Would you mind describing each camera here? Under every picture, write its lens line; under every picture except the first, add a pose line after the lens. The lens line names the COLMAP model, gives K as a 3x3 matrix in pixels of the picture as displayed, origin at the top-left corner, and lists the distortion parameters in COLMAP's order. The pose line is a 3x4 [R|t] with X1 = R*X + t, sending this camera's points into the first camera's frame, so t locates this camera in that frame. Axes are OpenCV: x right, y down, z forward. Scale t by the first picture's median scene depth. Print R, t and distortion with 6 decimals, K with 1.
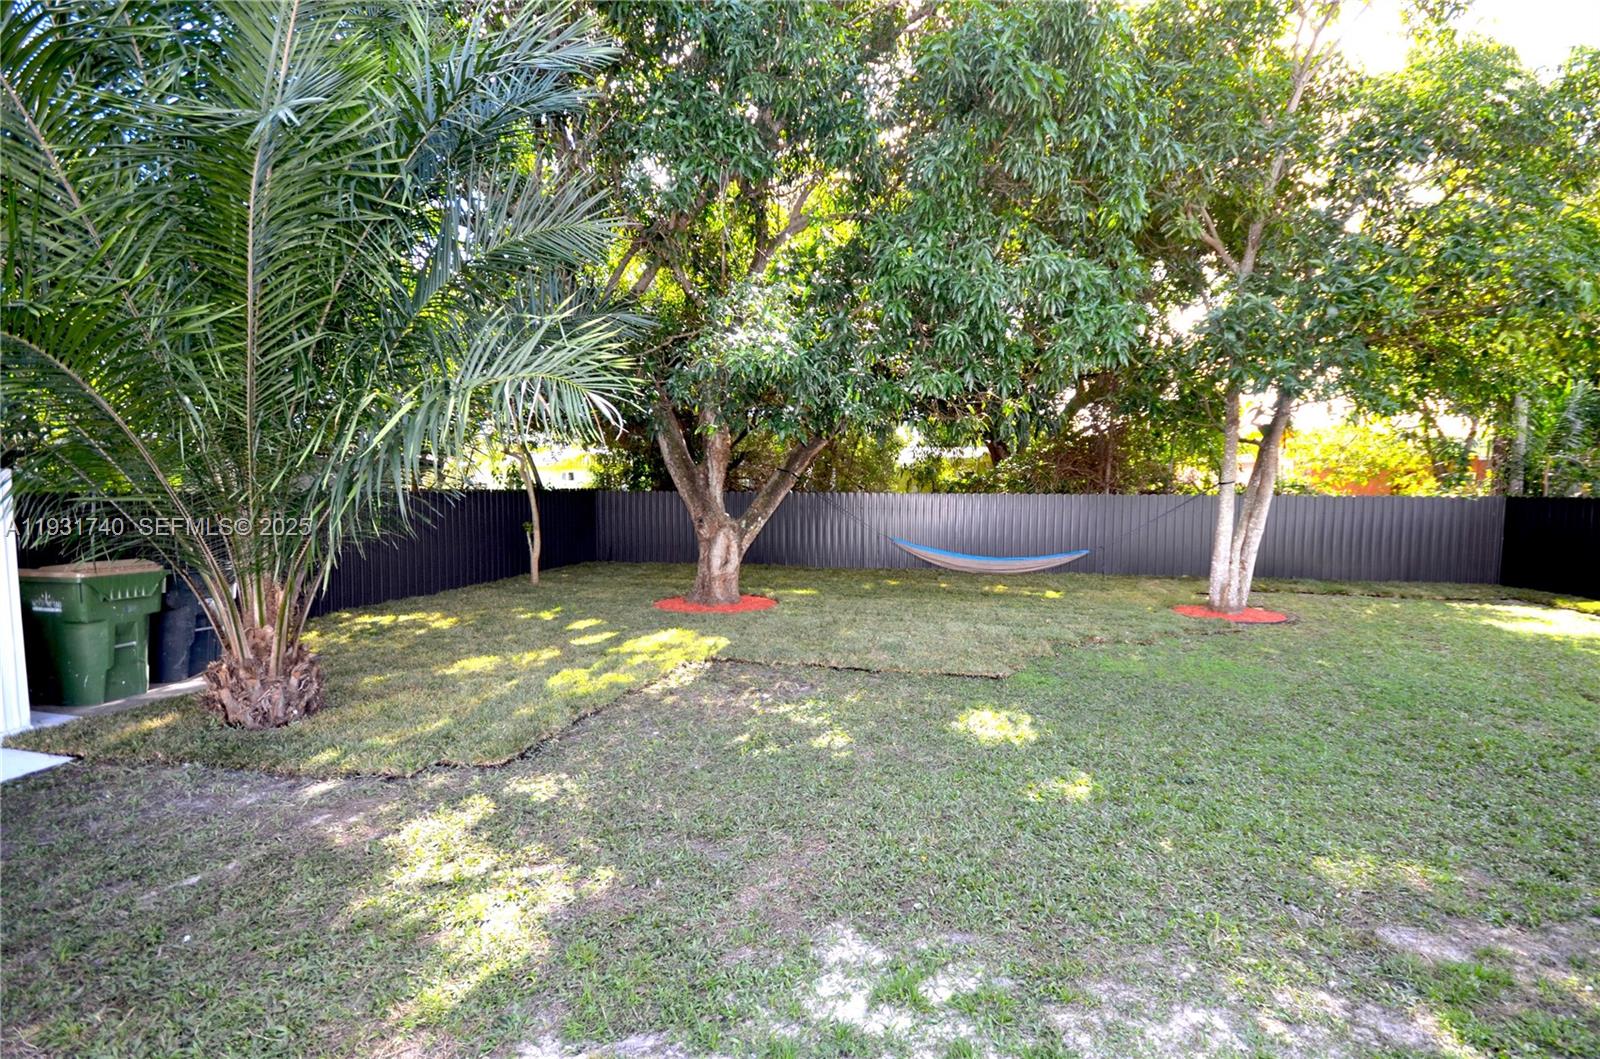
lens RADIAL K [[705.4, 0, 815.5], [0, 705.4, 538.2], [0, 0, 1]] dist [-0.002064, -0.001584]
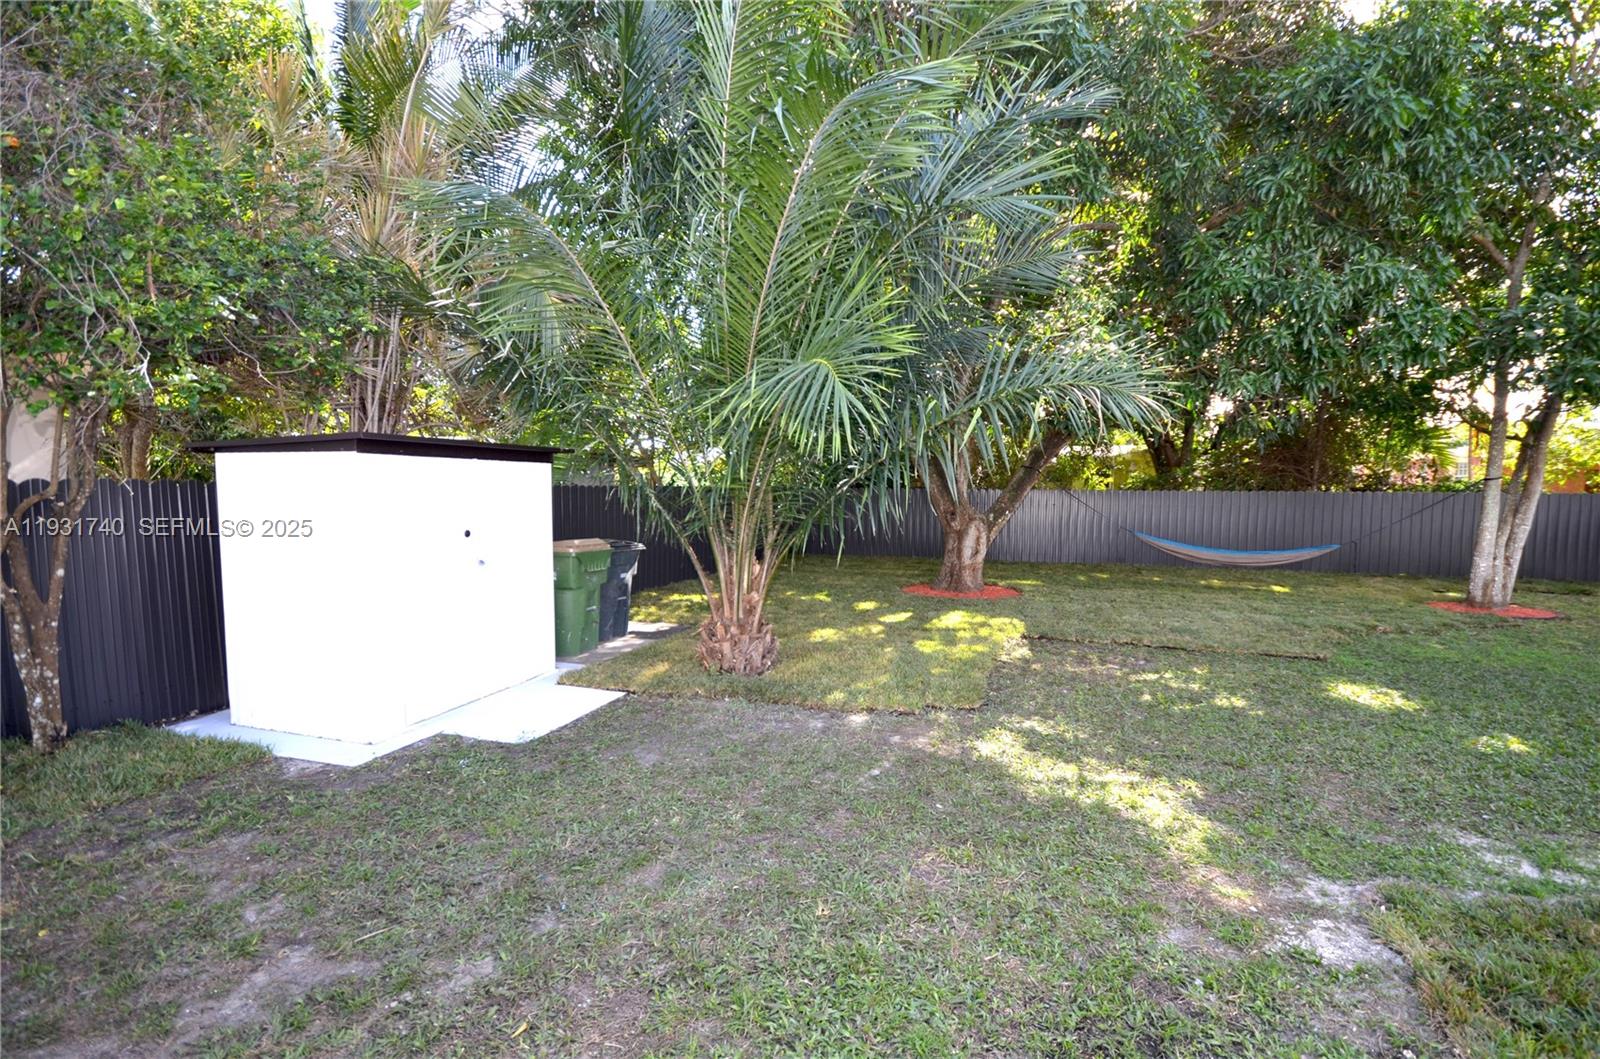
lens RADIAL K [[705.4, 0, 815.5], [0, 705.4, 538.2], [0, 0, 1]] dist [-0.002064, -0.001584]
pose [[0.993705, 0.009323, -0.111642, -0.381371], [-0.009341, 0.999956, 0.000364, 0.021442], [0.111641, 0.000681, 0.993748, -0.148138]]
